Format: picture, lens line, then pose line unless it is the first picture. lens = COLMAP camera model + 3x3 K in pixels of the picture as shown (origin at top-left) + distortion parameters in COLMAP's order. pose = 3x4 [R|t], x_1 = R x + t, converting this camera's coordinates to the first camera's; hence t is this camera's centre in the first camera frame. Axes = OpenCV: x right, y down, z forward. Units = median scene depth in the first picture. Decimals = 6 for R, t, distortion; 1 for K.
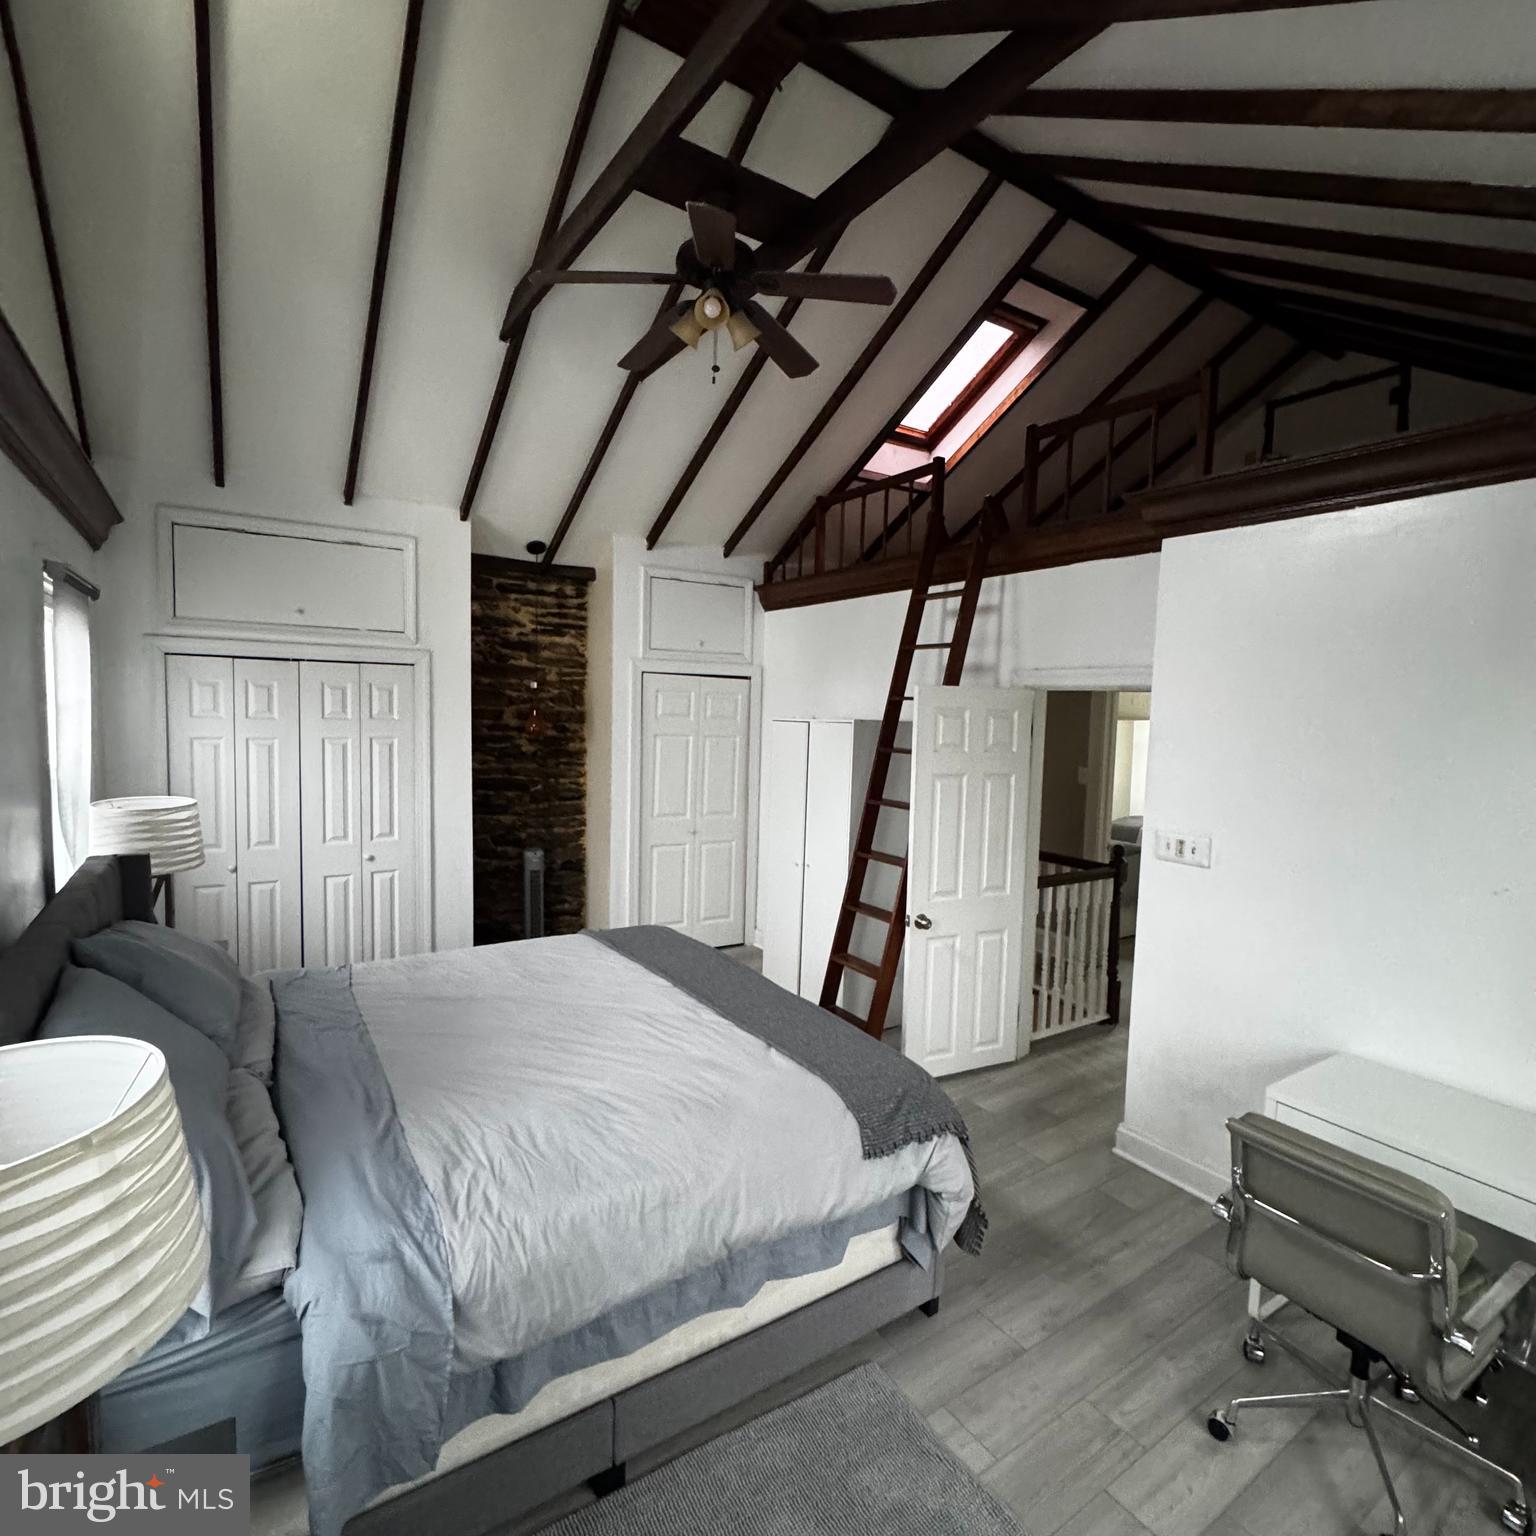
lens RADIAL K [[823.4, 0, 773.7], [0, 823.4, 763.2], [0, 0, 1]] dist [-0.000696, 0.000363]
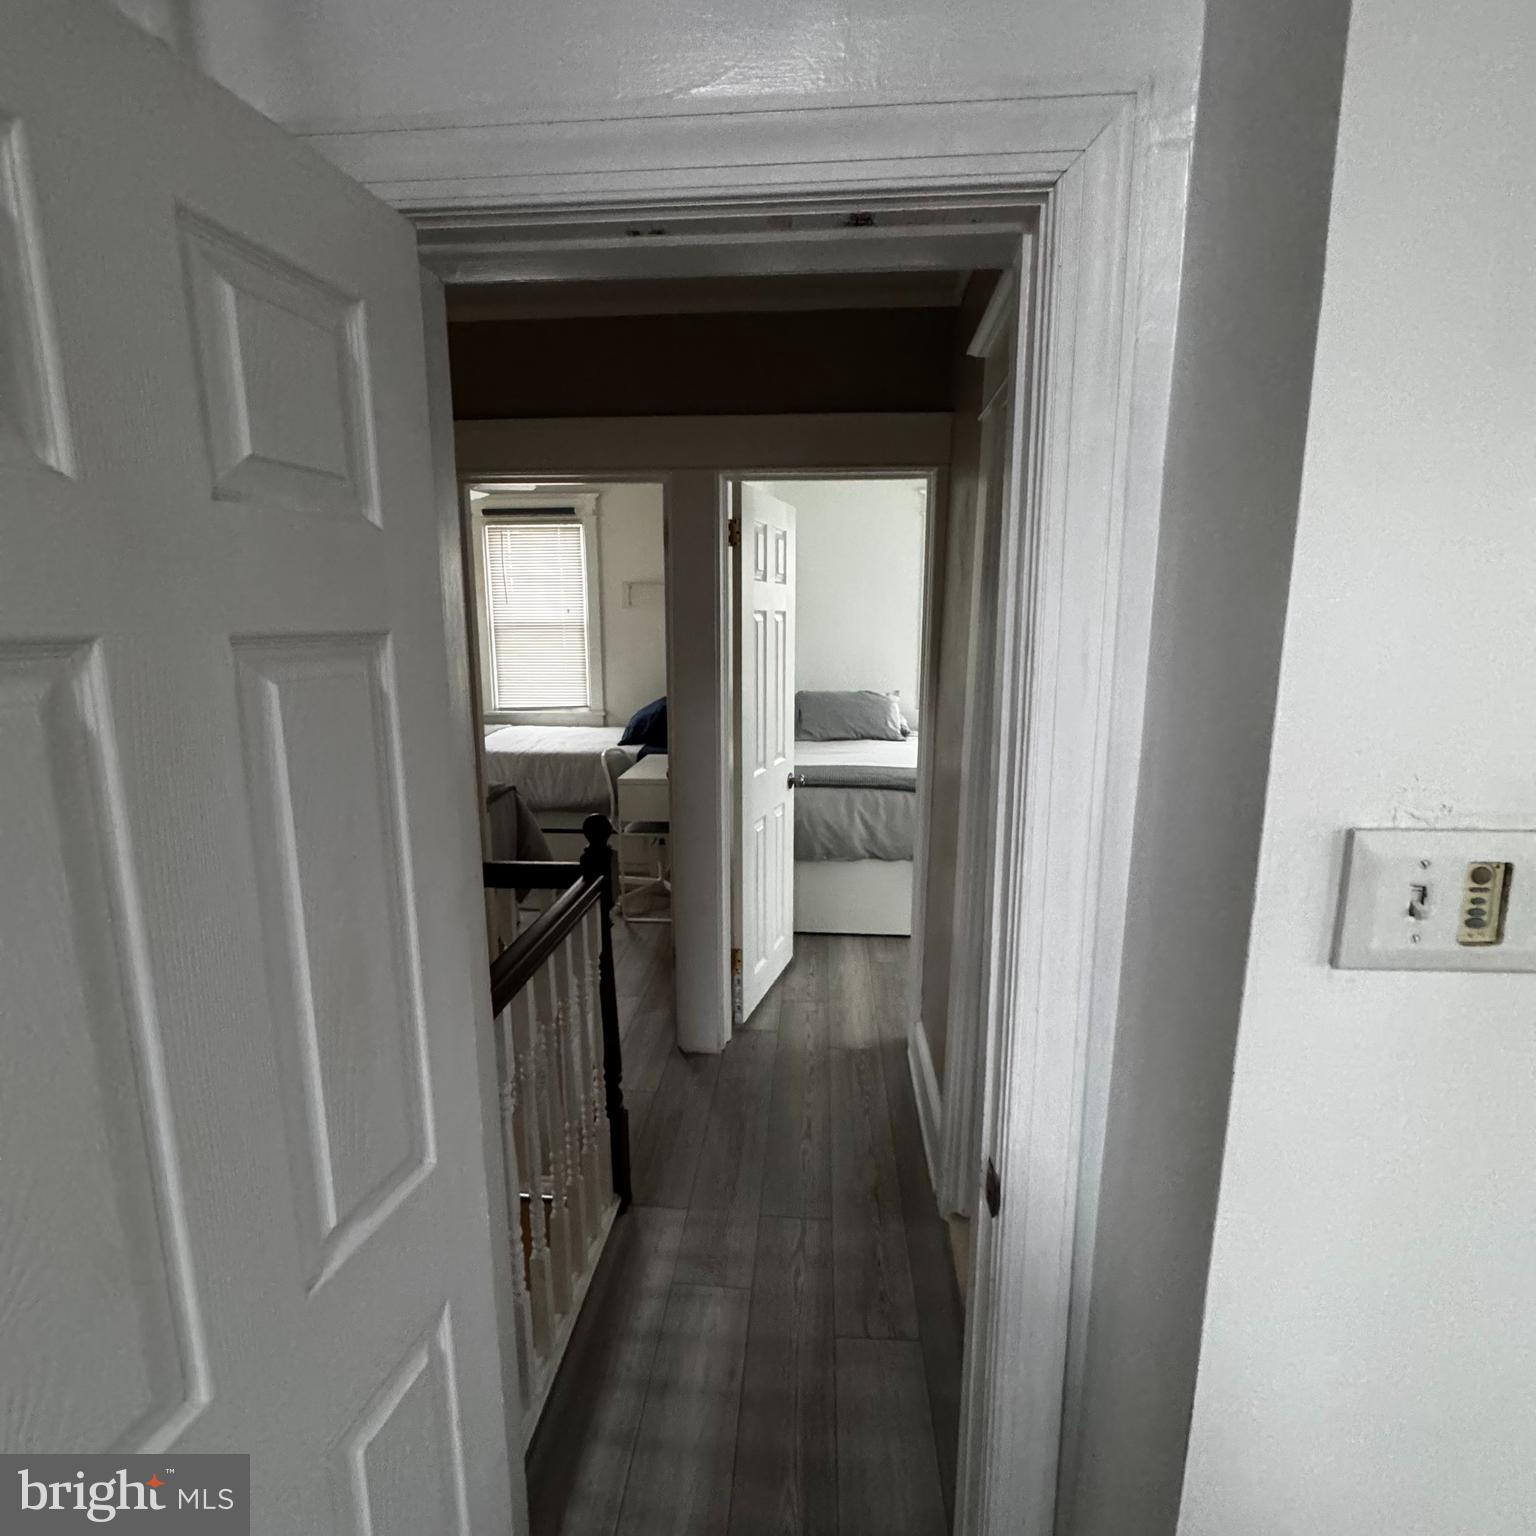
lens RADIAL K [[823.4, 0, 773.7], [0, 823.4, 763.2], [0, 0, 1]] dist [-0.000696, 0.000363]
pose [[0.611726, -0.169574, 0.772681, 0.185704], [0.077166, 0.984888, 0.155054, 0.019622], [-0.787297, -0.035226, 0.615567, 0.794838]]
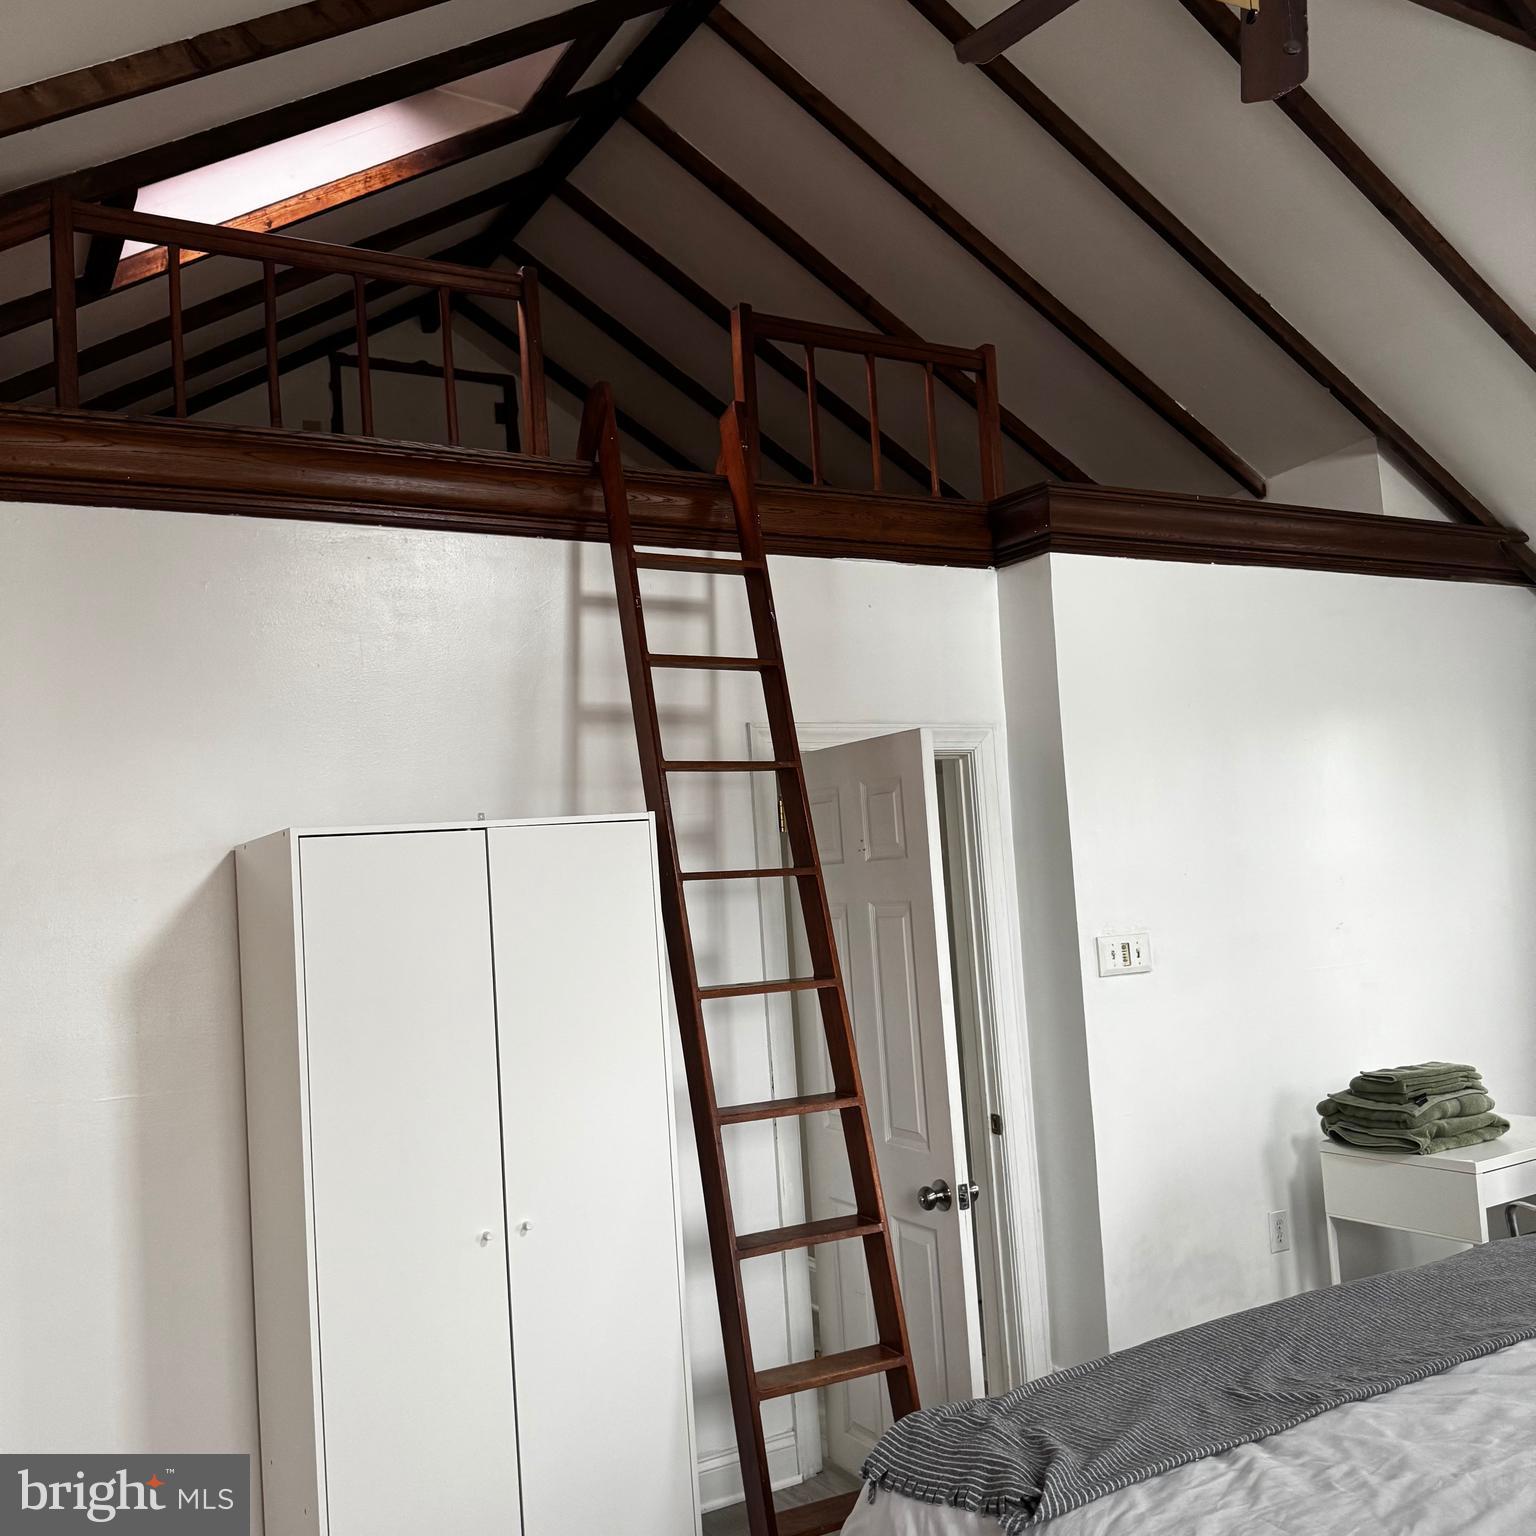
lens RADIAL K [[1453.2, 0, 768.0], [0, 1453.2, 768.0], [0, 0, 1]] dist [0.079897, -0.063743]
pose [[0.061010, 0.050377, 0.996865, -0.703007], [0.132330, 0.989501, -0.058104, -0.026291], [-0.989326, 0.135460, 0.053703, 0.967108]]
